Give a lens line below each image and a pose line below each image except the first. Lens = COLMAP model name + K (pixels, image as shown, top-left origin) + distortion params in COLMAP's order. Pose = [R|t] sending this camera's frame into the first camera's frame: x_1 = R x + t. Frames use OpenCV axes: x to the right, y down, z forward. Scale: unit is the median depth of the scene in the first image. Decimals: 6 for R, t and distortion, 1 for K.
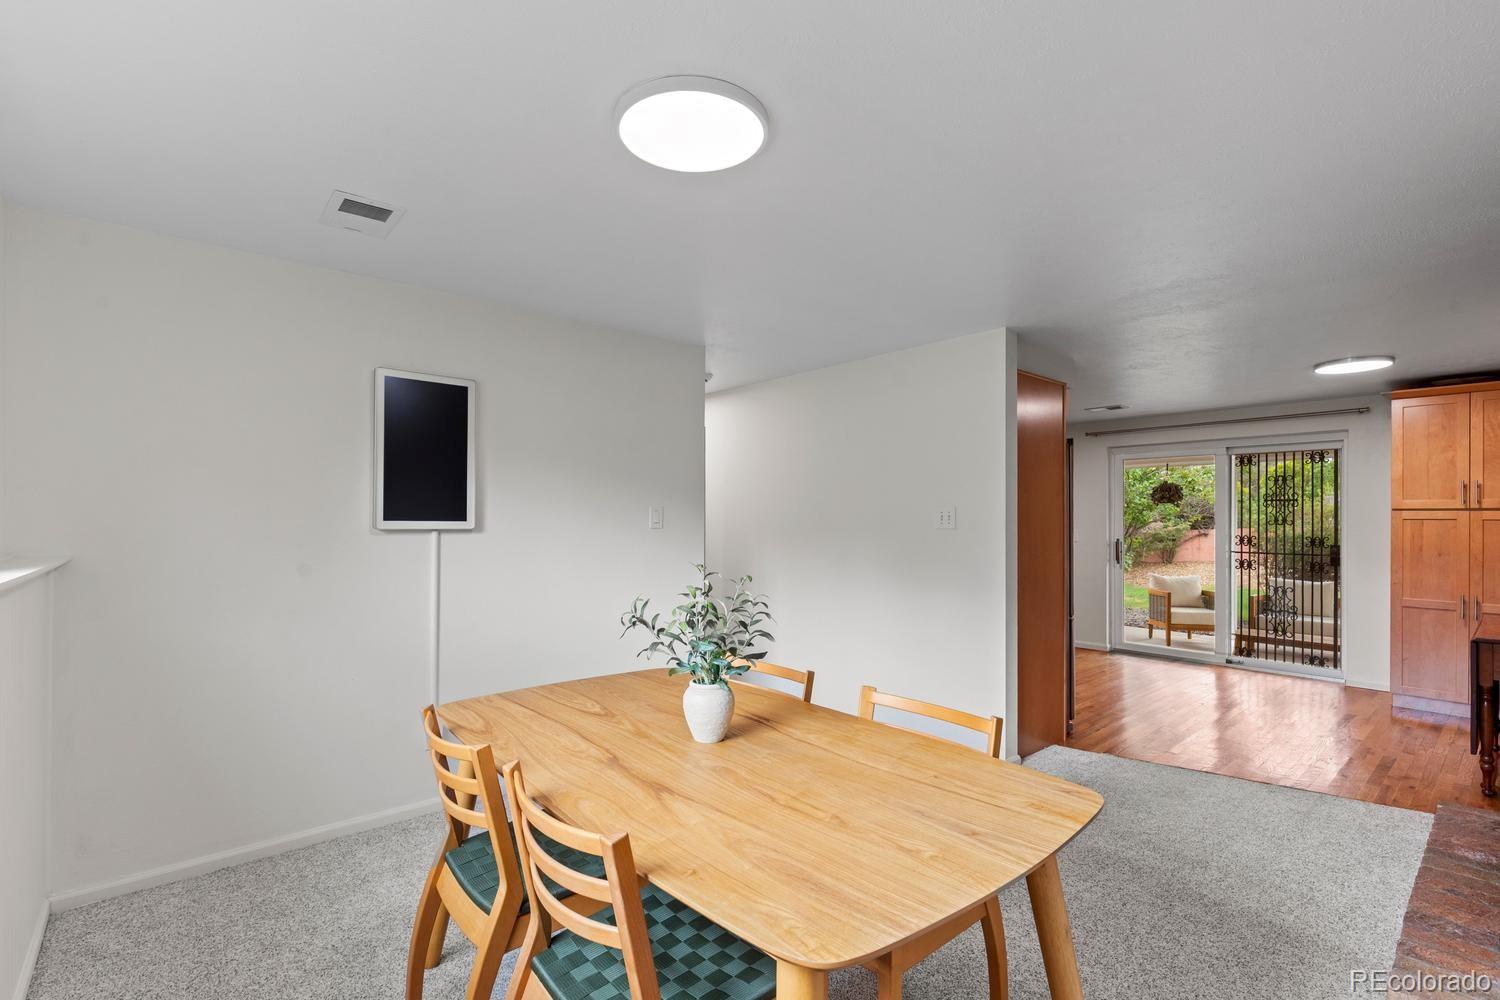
lens RADIAL K [[680.2, 0, 757.4], [0, 680.2, 516.3], [0, 0, 1]] dist [0.003132, -0.001090]
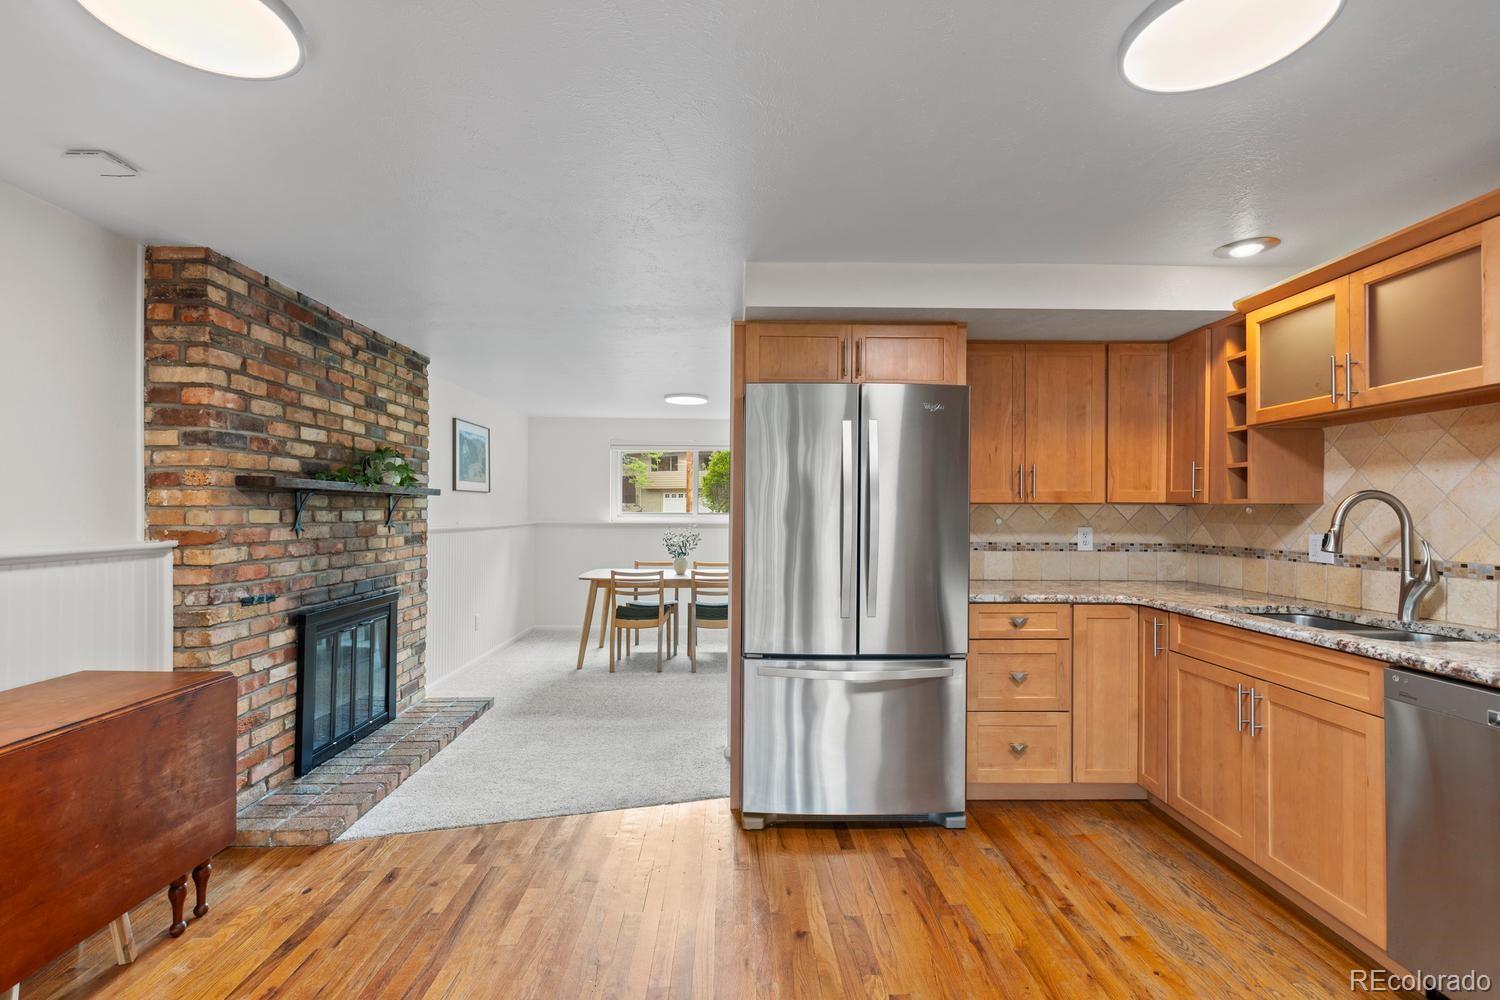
lens RADIAL K [[680.2, 0, 752.6], [0, 680.2, 510.8], [0, 0, 1]] dist [0.003132, -0.001090]
pose [[-0.643729, -0.007456, -0.765217, 0.683495], [-0.000380, 0.999956, -0.009424, 0.011617], [0.765254, -0.005776, -0.643703, 1.018459]]
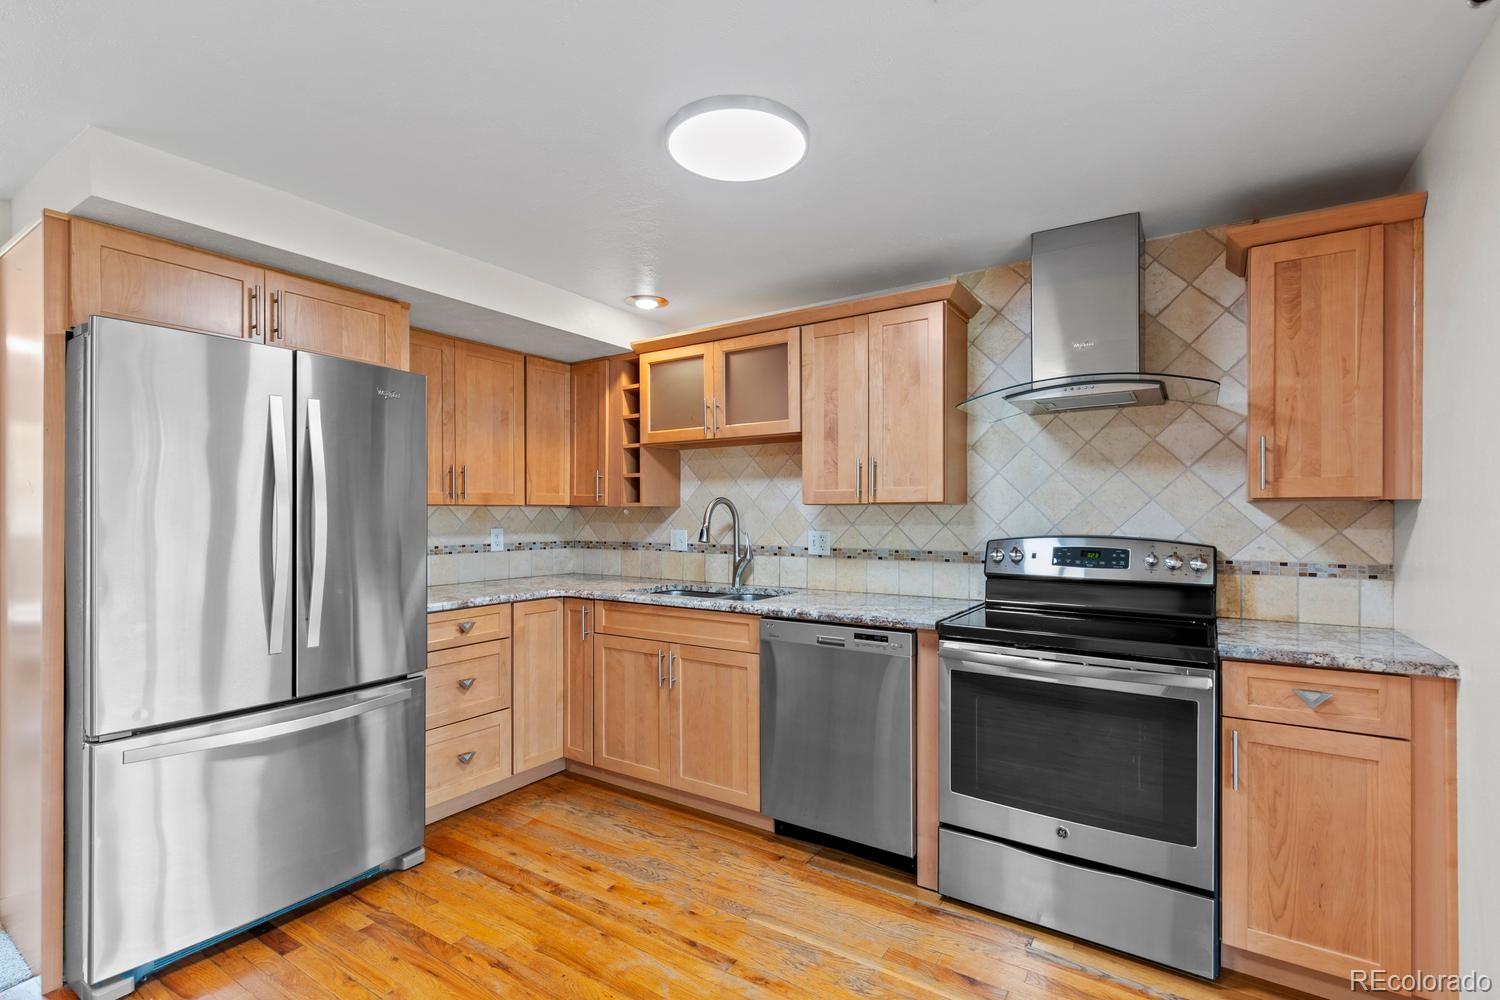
lens RADIAL K [[680.2, 0, 754.0], [0, 680.2, 515.5], [0, 0, 1]] dist [0.003132, -0.001090]
pose [[0.266094, -0.002125, -0.963945, 0.696370], [0.010193, 0.999948, 0.000610, 0.010701], [0.963893, -0.009987, 0.266102, 0.915294]]
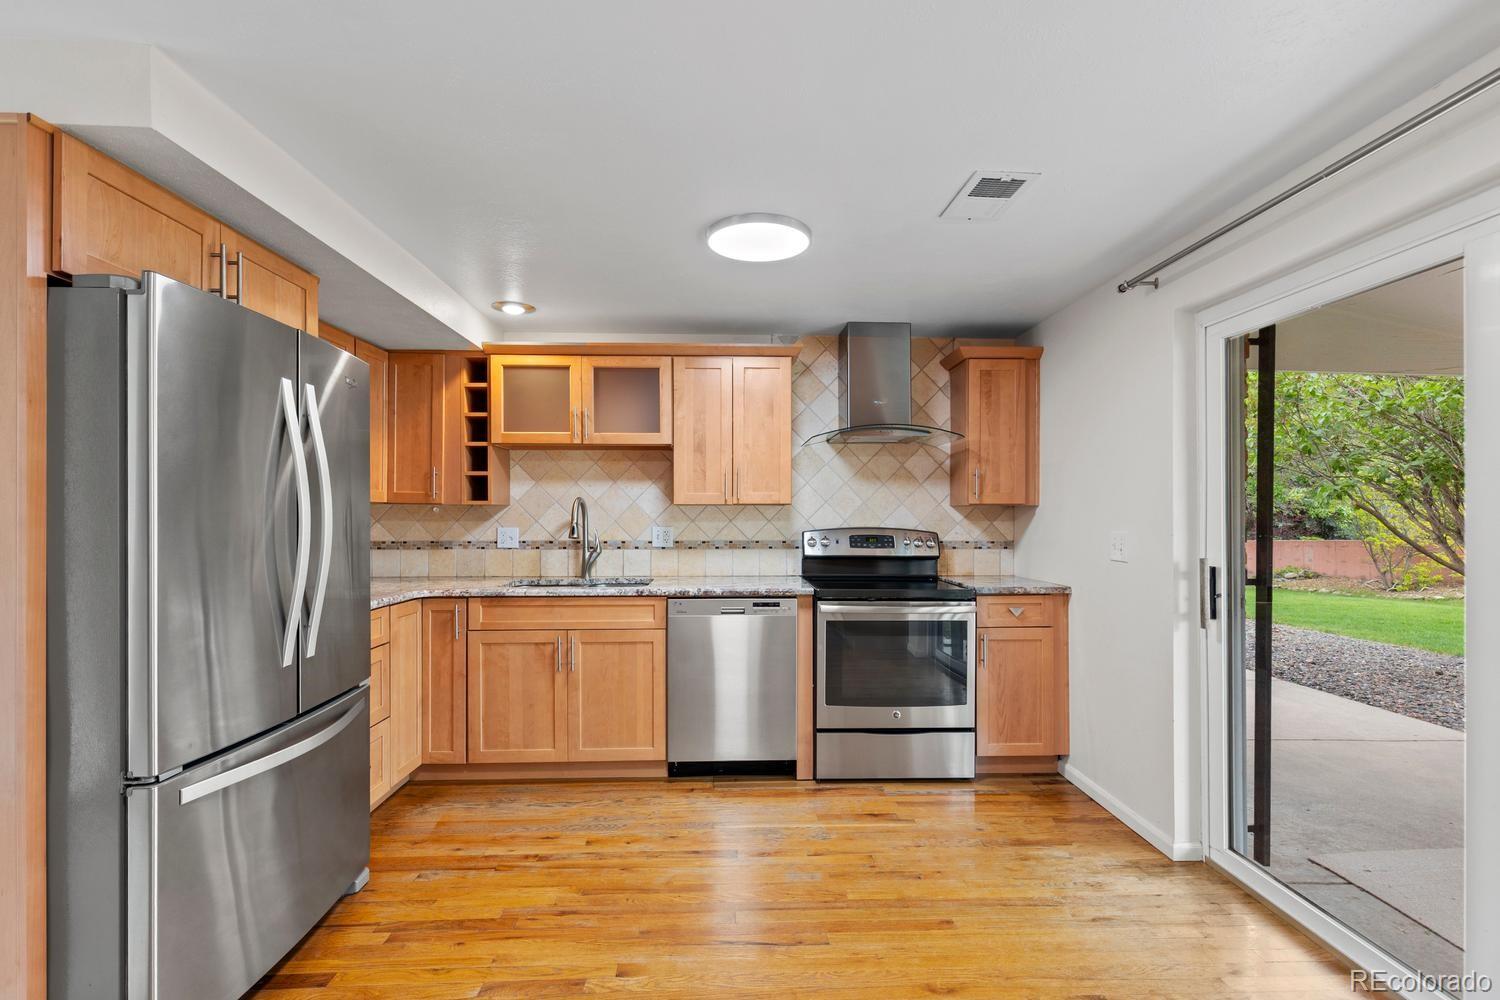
lens RADIAL K [[680.2, 0, 750.7], [0, 680.2, 515.6], [0, 0, 1]] dist [0.003132, -0.001090]
pose [[0.775086, -0.001020, -0.631855, 0.657712], [0.007468, 0.999944, 0.007546, 0.008985], [0.631812, -0.010568, 0.775050, 0.659696]]
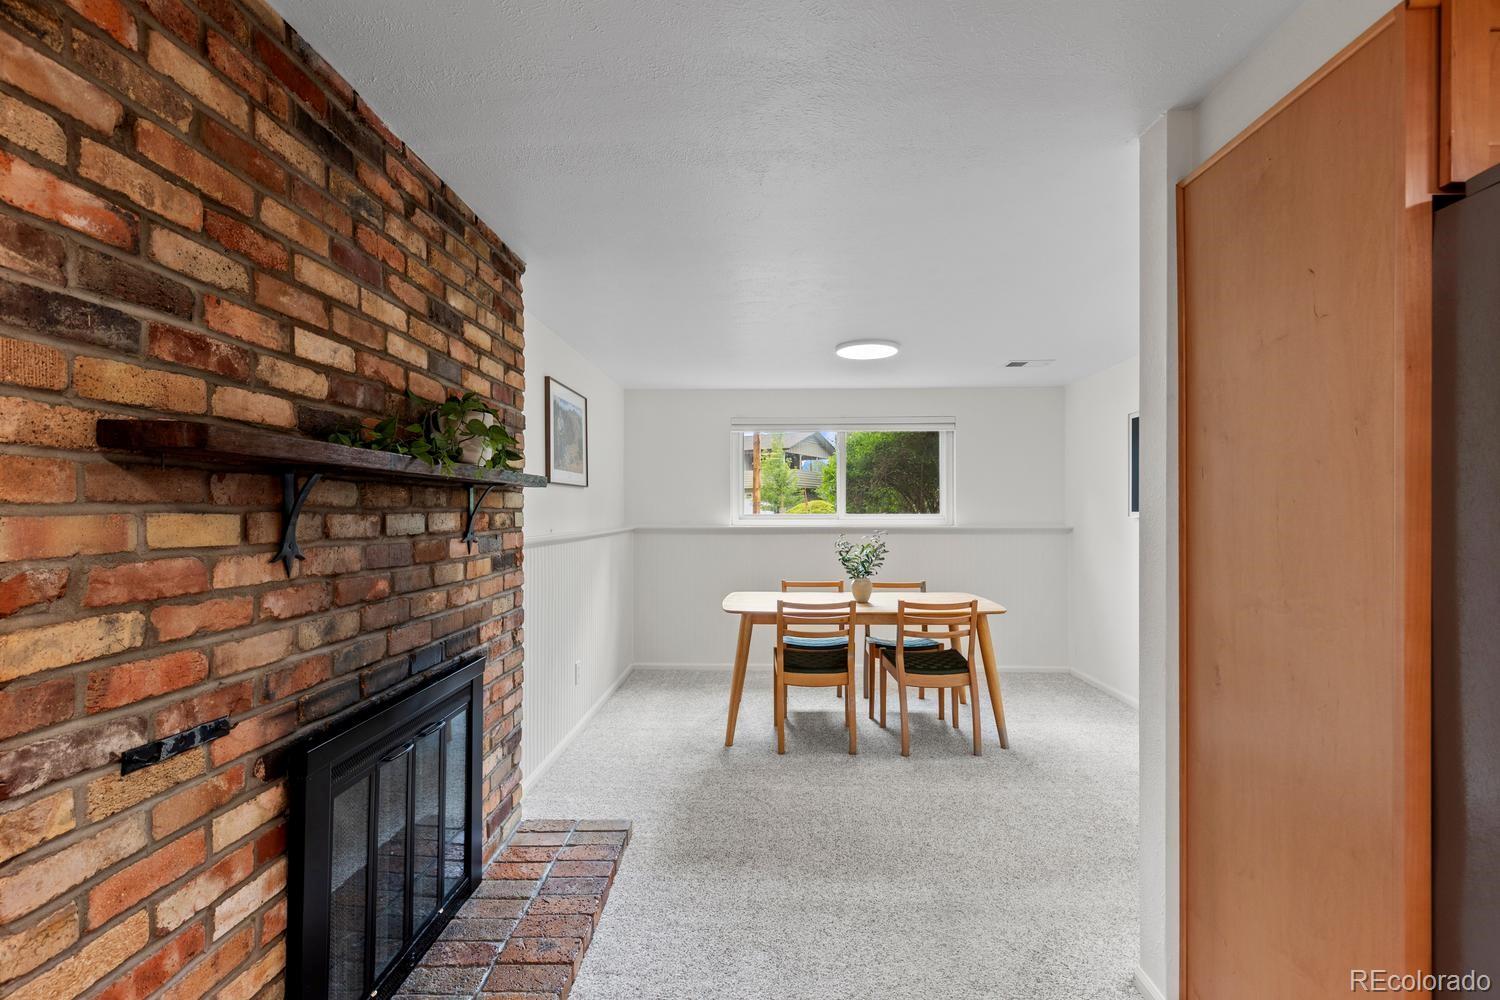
lens RADIAL K [[680.2, 0, 749.6], [0, 680.2, 509.7], [0, 0, 1]] dist [0.003132, -0.001090]
pose [[-0.686895, -0.004212, -0.726744, 0.566841], [0.005456, 0.999925, -0.010953, 0.008320], [0.726736, -0.011489, -0.686821, 0.682483]]
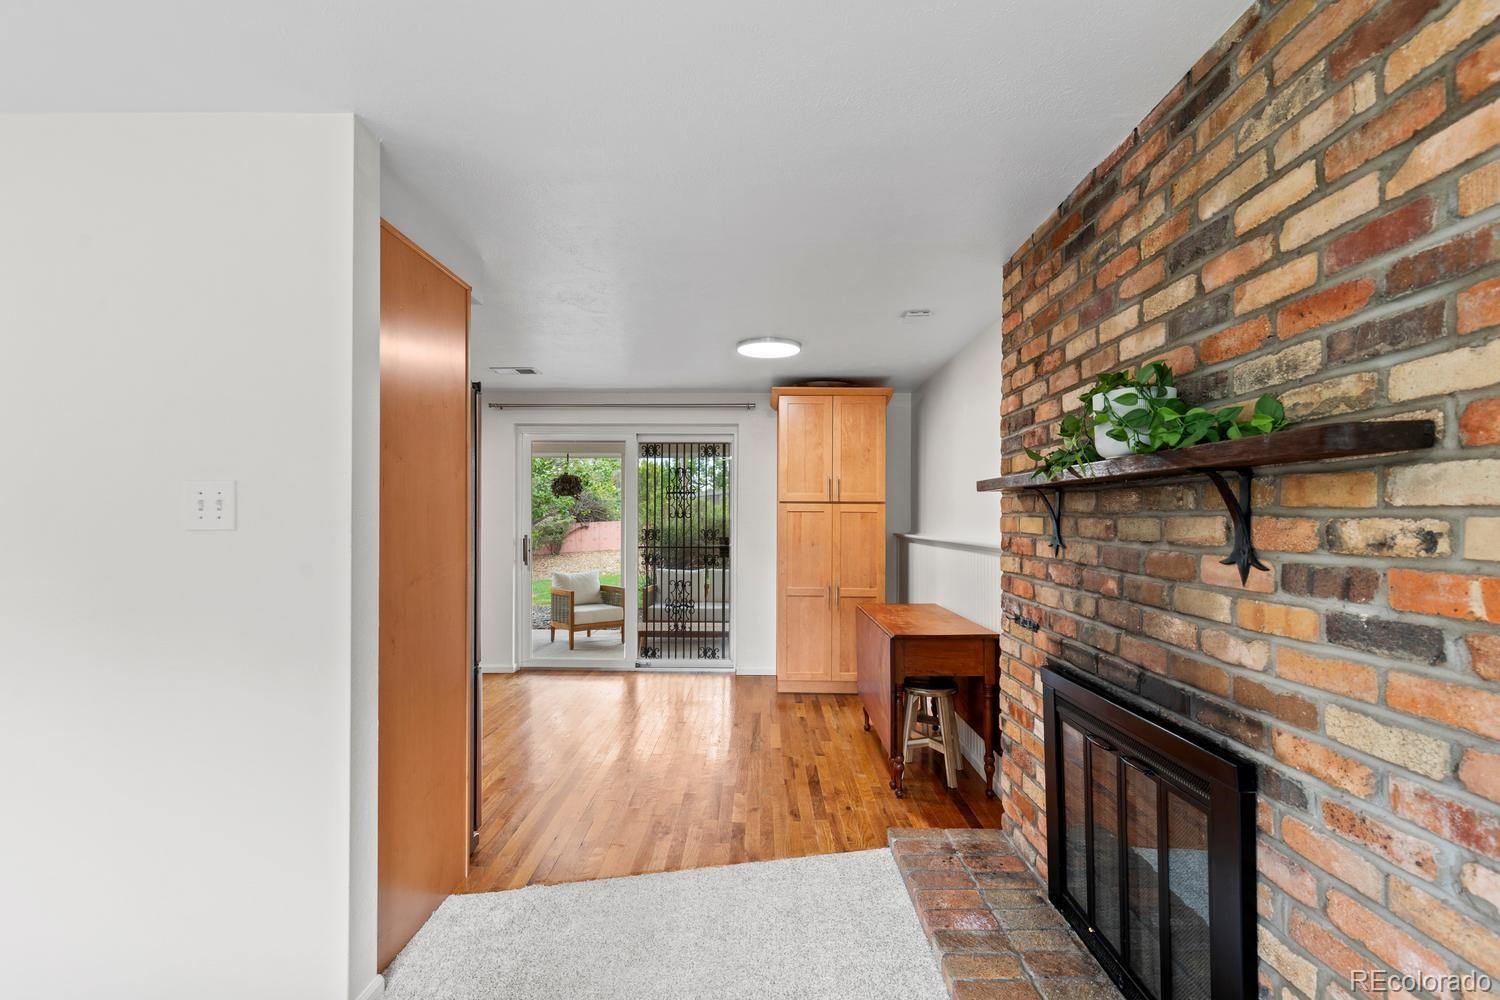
lens RADIAL K [[680.2, 0, 754.5], [0, 680.2, 507.9], [0, 0, 1]] dist [0.003132, -0.001090]
pose [[0.670993, 0.005554, 0.741443, 0.118926], [-0.002806, 0.999984, -0.004951, 0.003389], [-0.741458, 0.001241, 0.670998, 0.278164]]
